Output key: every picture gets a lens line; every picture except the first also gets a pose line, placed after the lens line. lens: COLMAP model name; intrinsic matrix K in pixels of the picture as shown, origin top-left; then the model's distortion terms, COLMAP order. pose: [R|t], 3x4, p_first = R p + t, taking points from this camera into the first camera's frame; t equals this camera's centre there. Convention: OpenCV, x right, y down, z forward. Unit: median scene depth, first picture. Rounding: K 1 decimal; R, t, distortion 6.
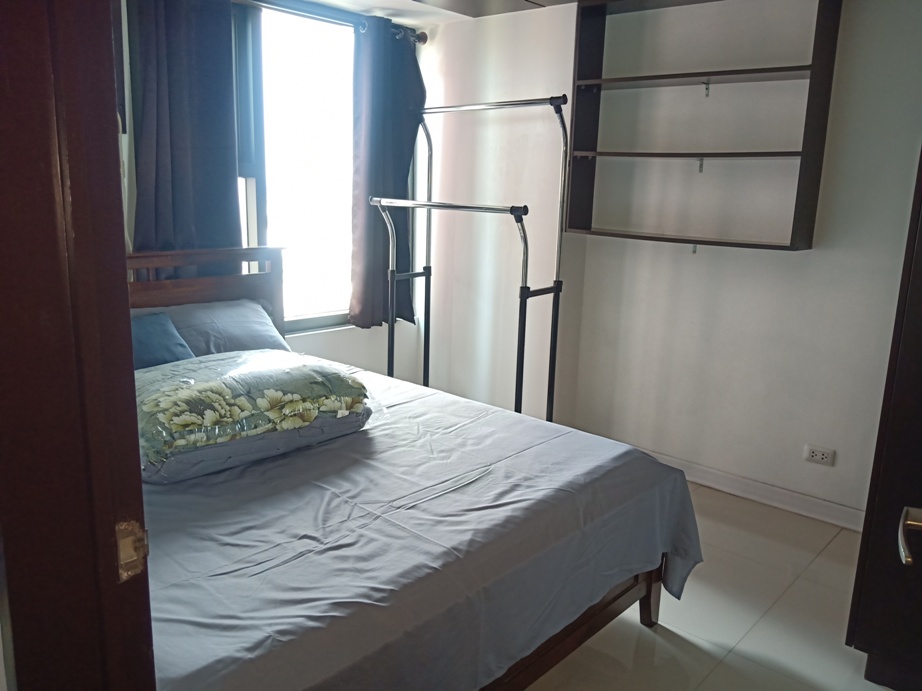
lens RADIAL K [[736.3, 0, 461.0], [0, 736.3, 345.5], [0, 0, 1]] dist [0.175530, -0.449897]
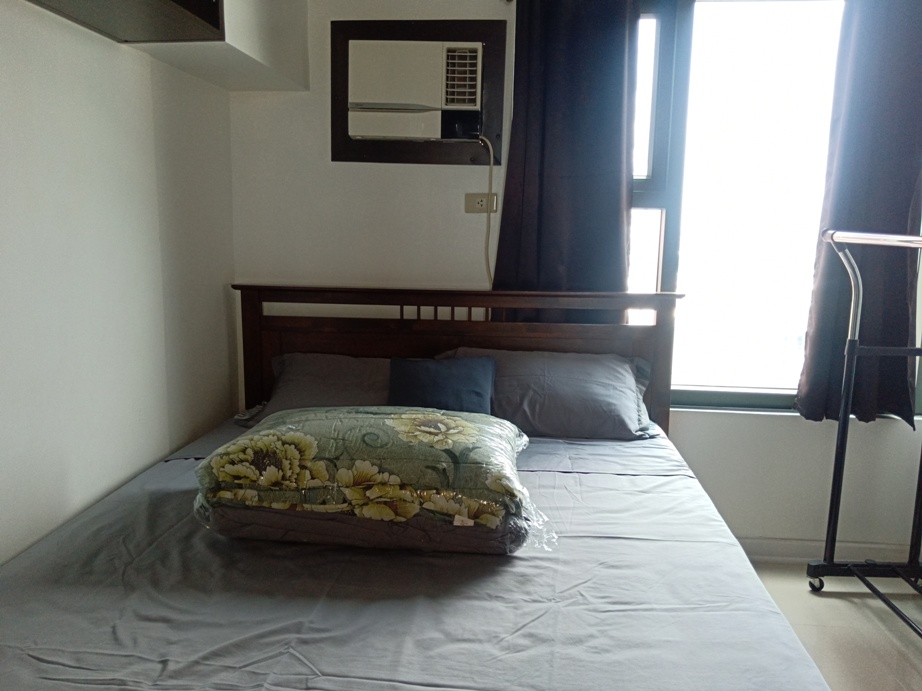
lens RADIAL K [[736.3, 0, 461.0], [0, 736.3, 345.5], [0, 0, 1]] dist [0.175530, -0.449897]
pose [[0.592170, 0.113456, -0.797786, 0.398756], [-0.166426, 0.985913, 0.016677, -0.087859], [0.788439, 0.122897, 0.602710, 0.575311]]
